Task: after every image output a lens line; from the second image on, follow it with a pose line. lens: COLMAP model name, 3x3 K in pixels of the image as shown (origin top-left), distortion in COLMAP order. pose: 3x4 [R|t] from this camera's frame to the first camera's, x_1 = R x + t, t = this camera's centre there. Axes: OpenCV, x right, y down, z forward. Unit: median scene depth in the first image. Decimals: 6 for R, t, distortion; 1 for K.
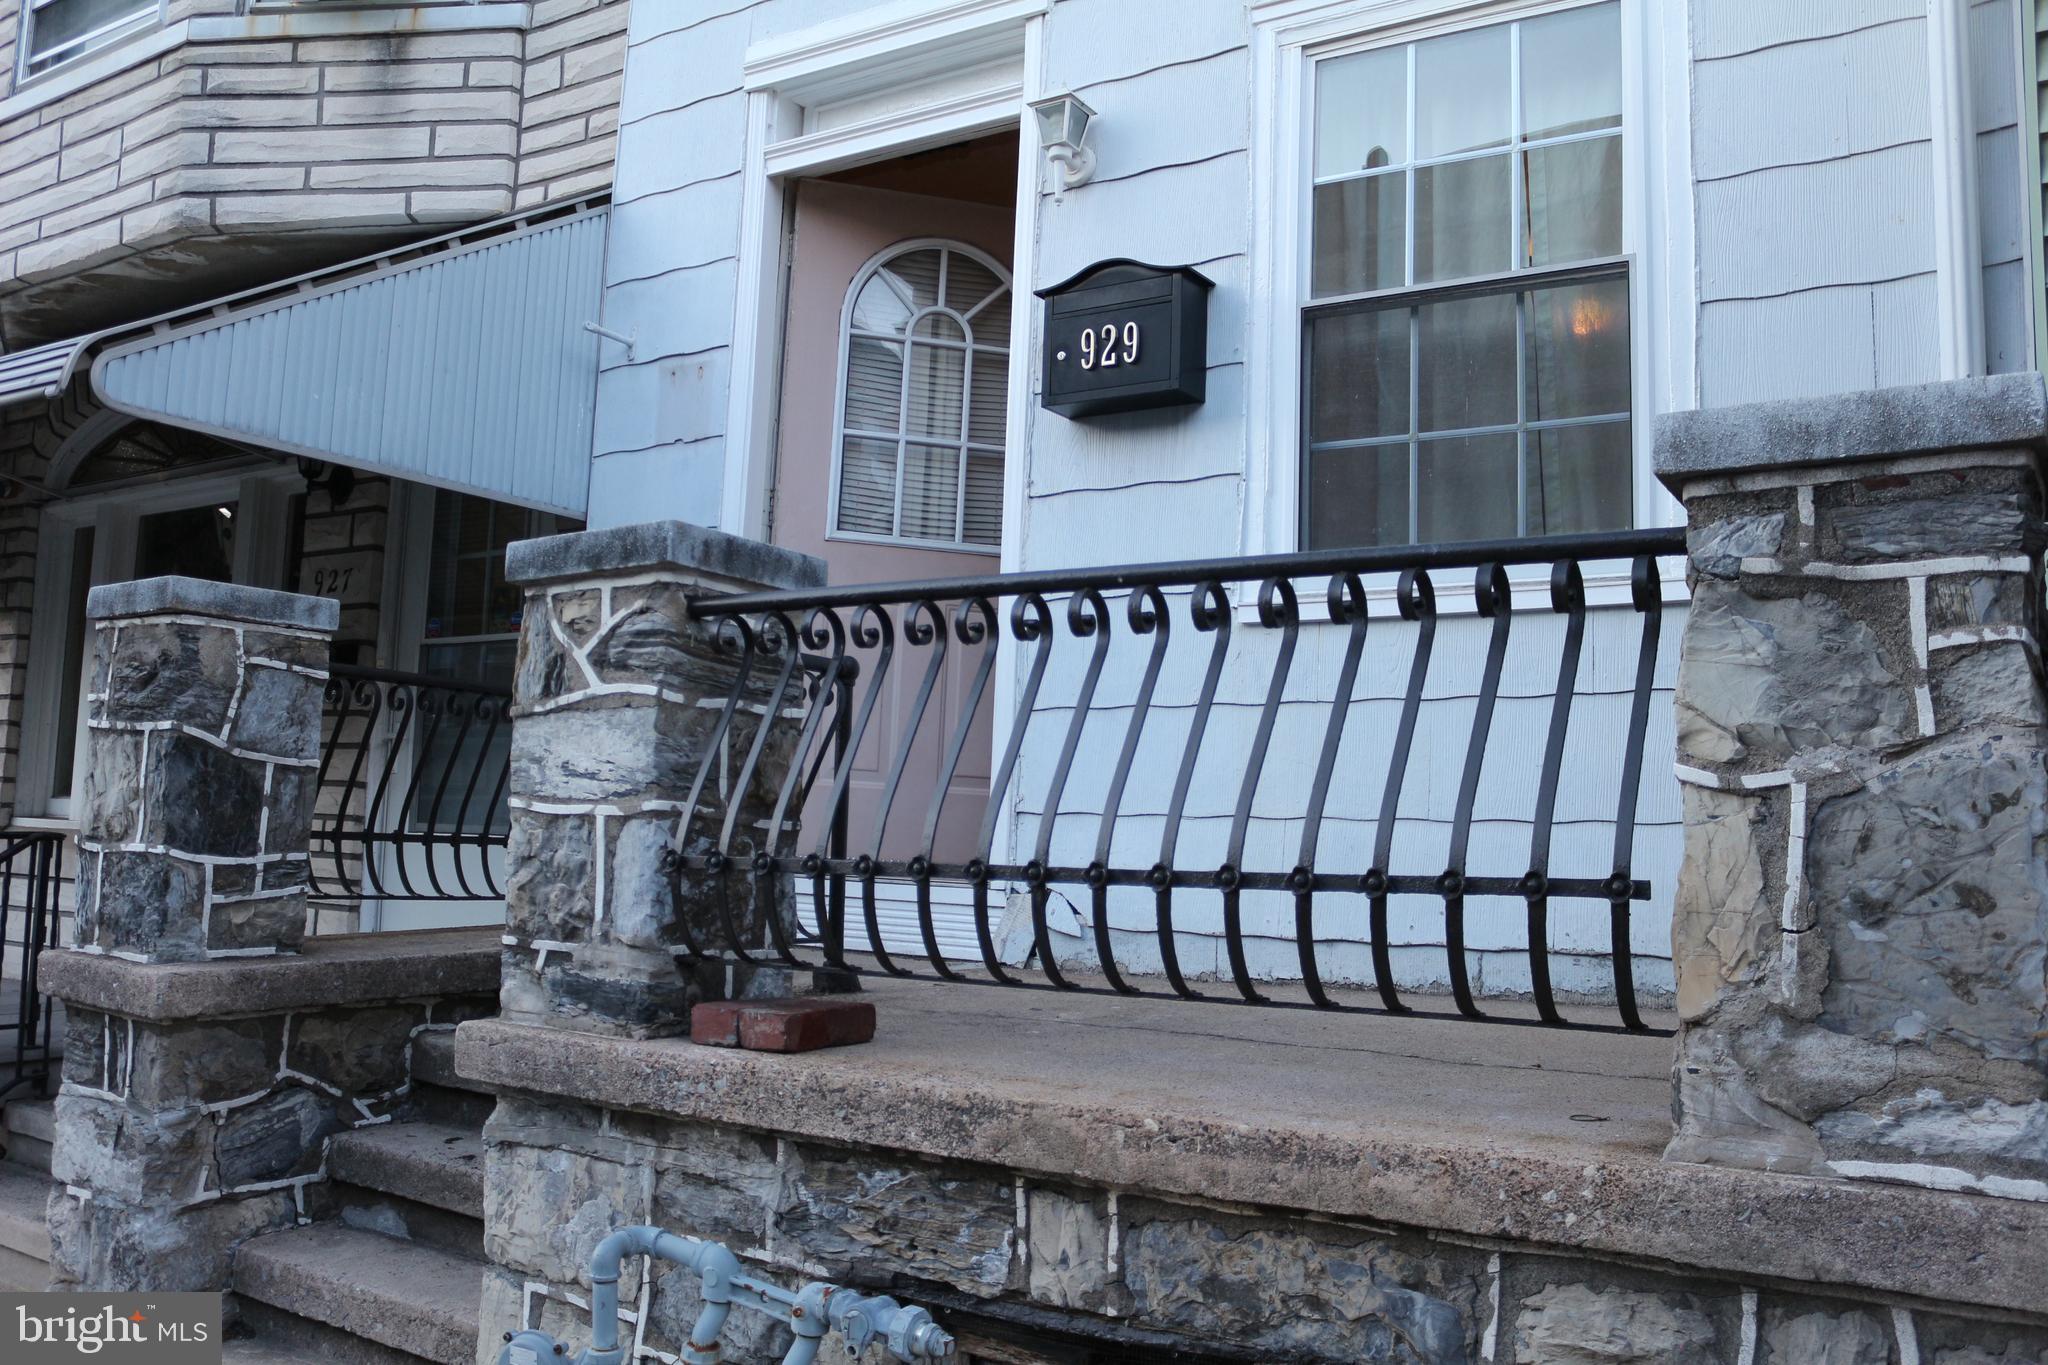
lens RADIAL K [[1691.6, 0, 1024.0], [0, 1691.6, 682.5], [0, 0, 1]] dist [-0.164704, 0.142270]
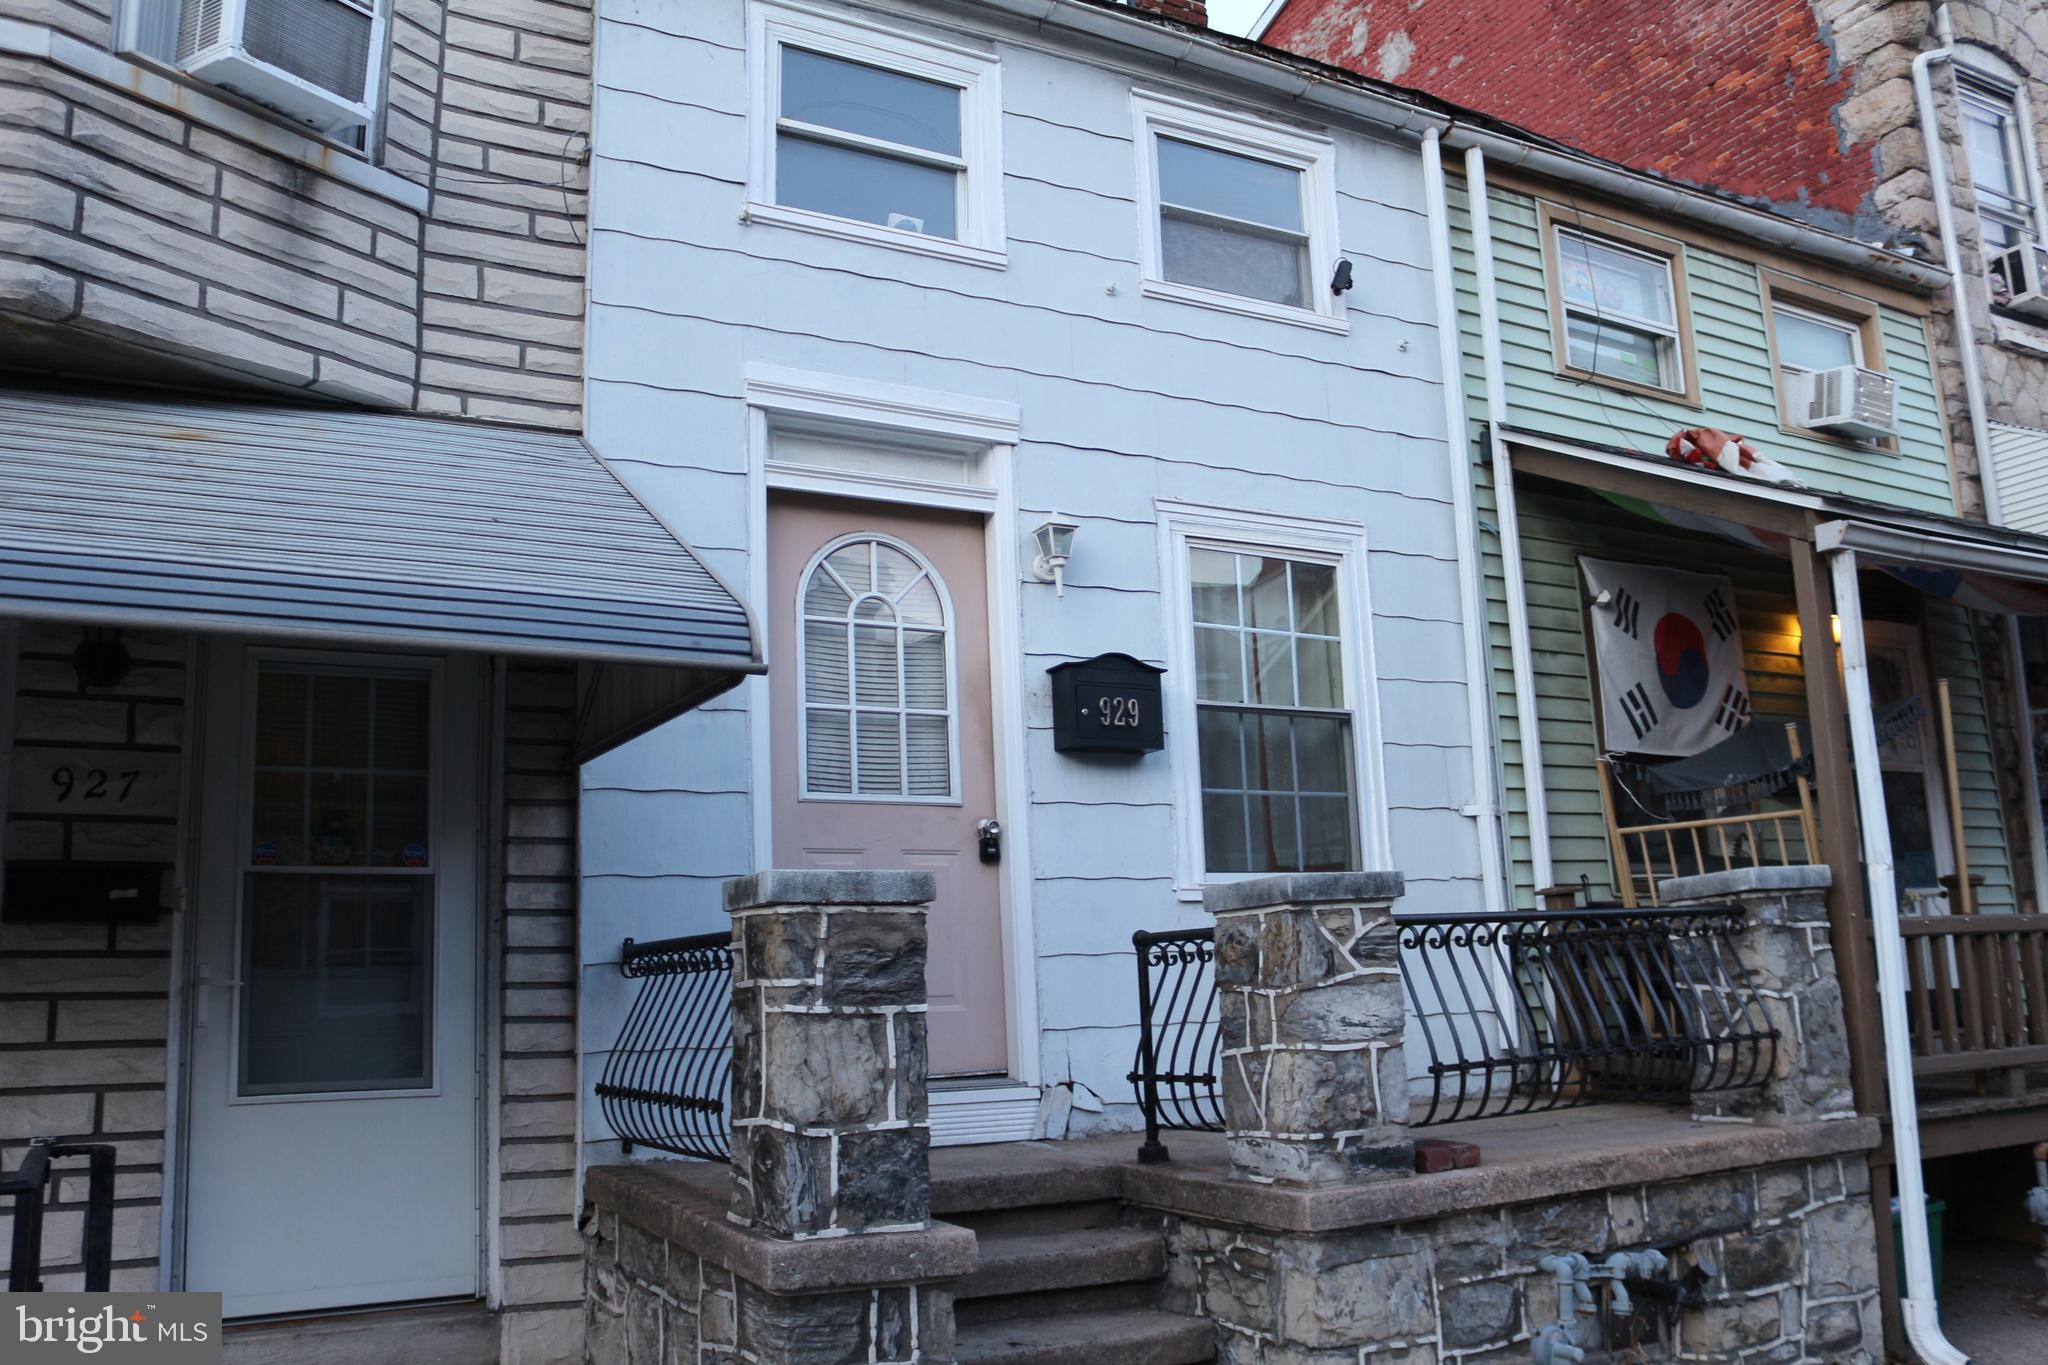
lens RADIAL K [[1691.6, 0, 1024.0], [0, 1691.6, 682.5], [0, 0, 1]] dist [-0.164704, 0.142270]
pose [[0.478450, 0.109674, 0.871239, -1.849719], [-0.035916, 0.993784, -0.105377, -0.091347], [-0.877380, 0.019126, 0.479415, 0.496812]]
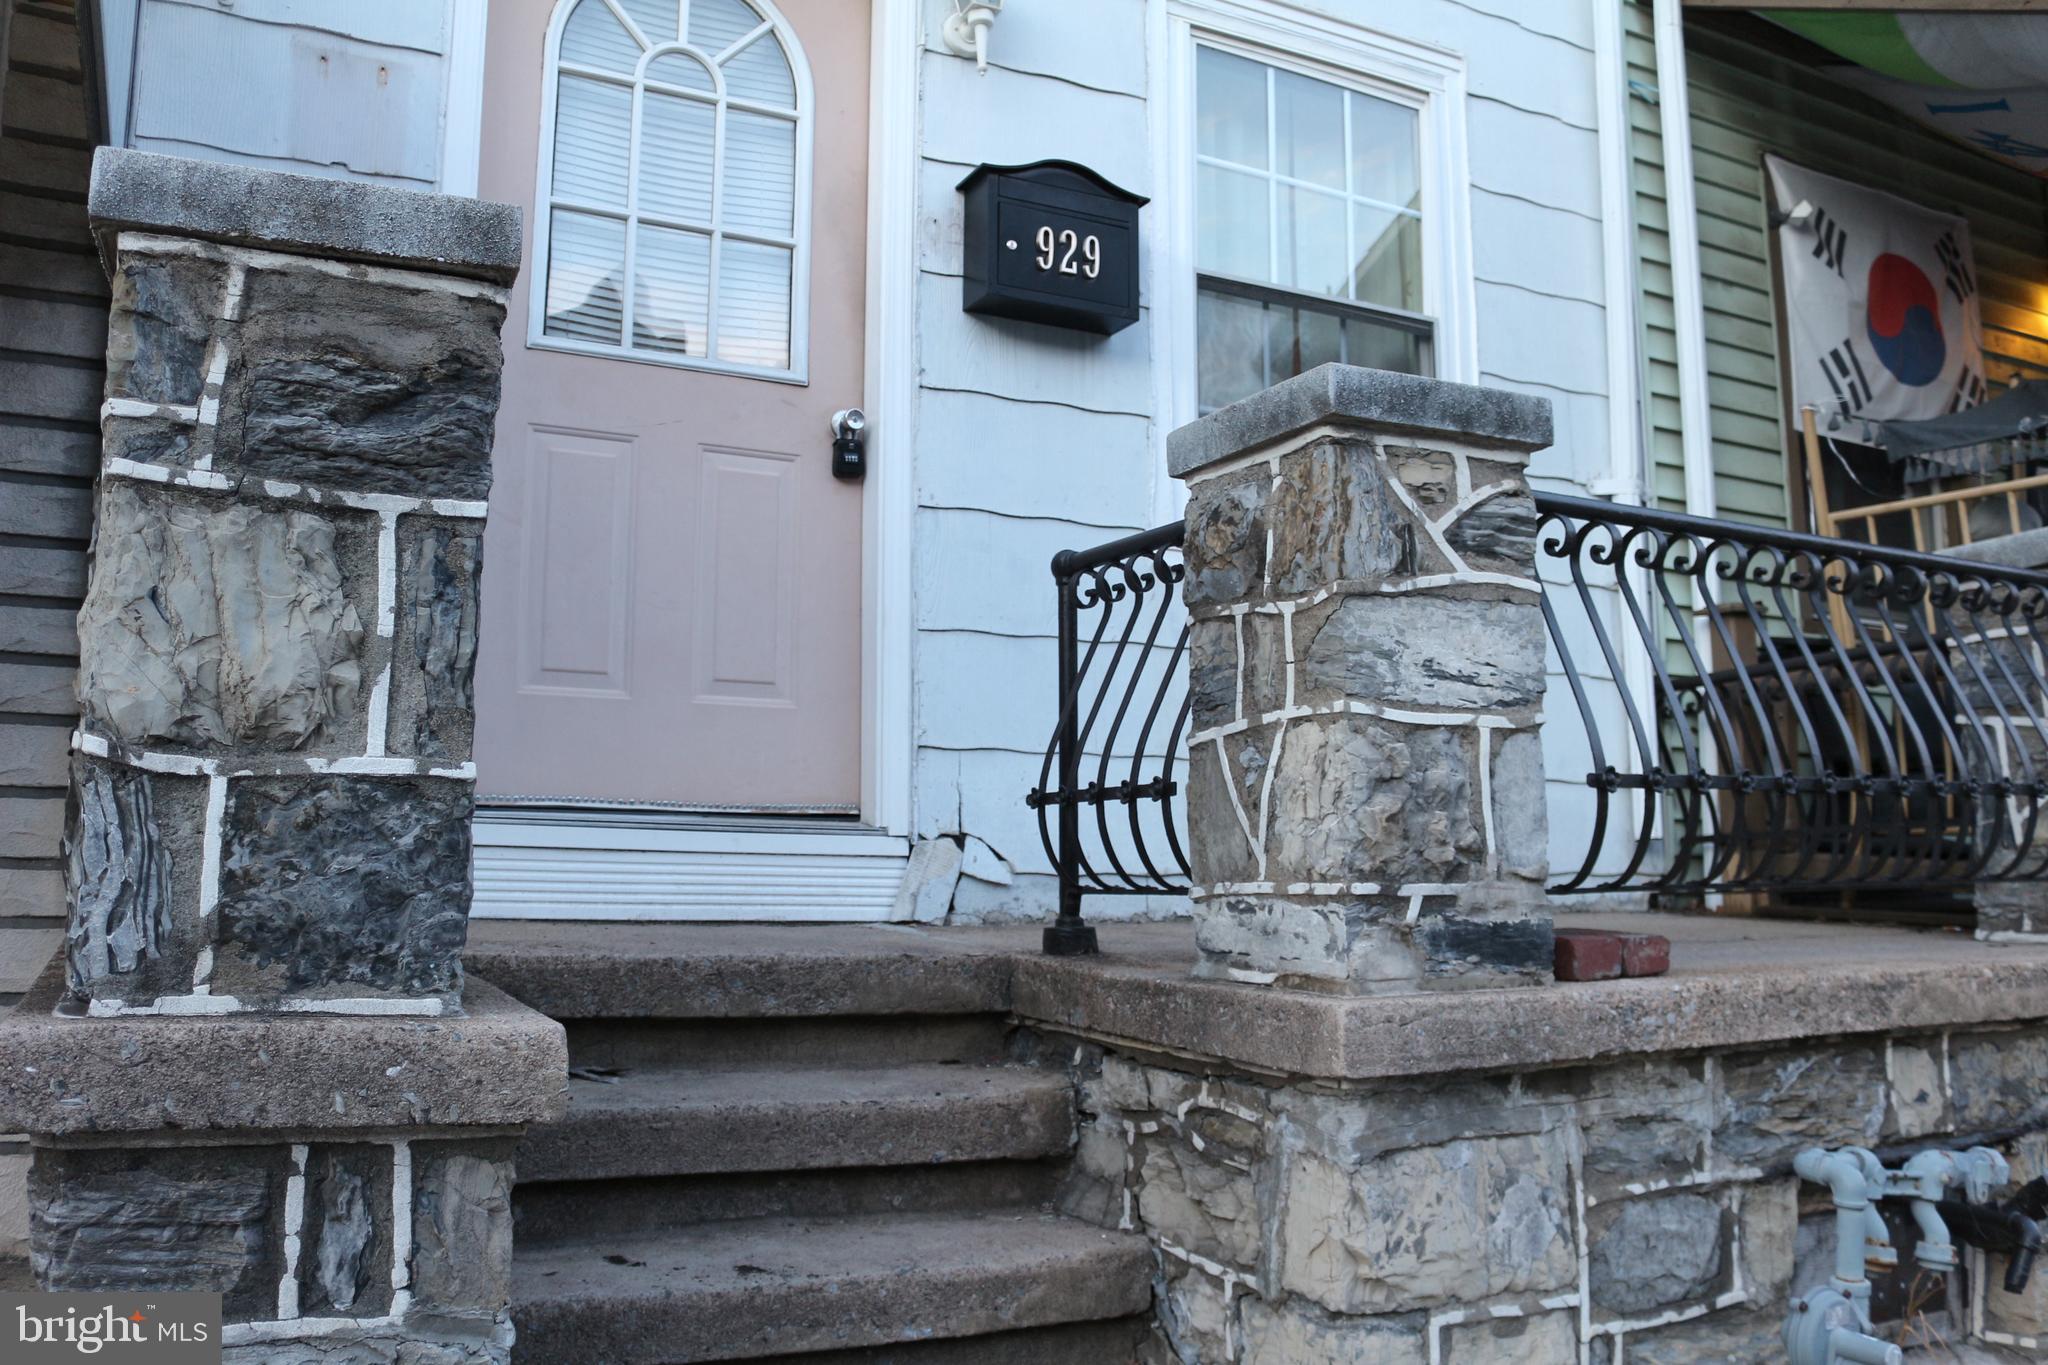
lens RADIAL K [[1689.6, 0, 1027.4], [0, 1689.6, 682.5], [0, 0, 1]] dist [-0.160589, 0.130545]
pose [[0.496339, 0.064270, 0.865746, -1.066114], [-0.076247, 0.996629, -0.030274, 0.097551], [-0.864774, -0.050984, 0.499567, 0.765910]]
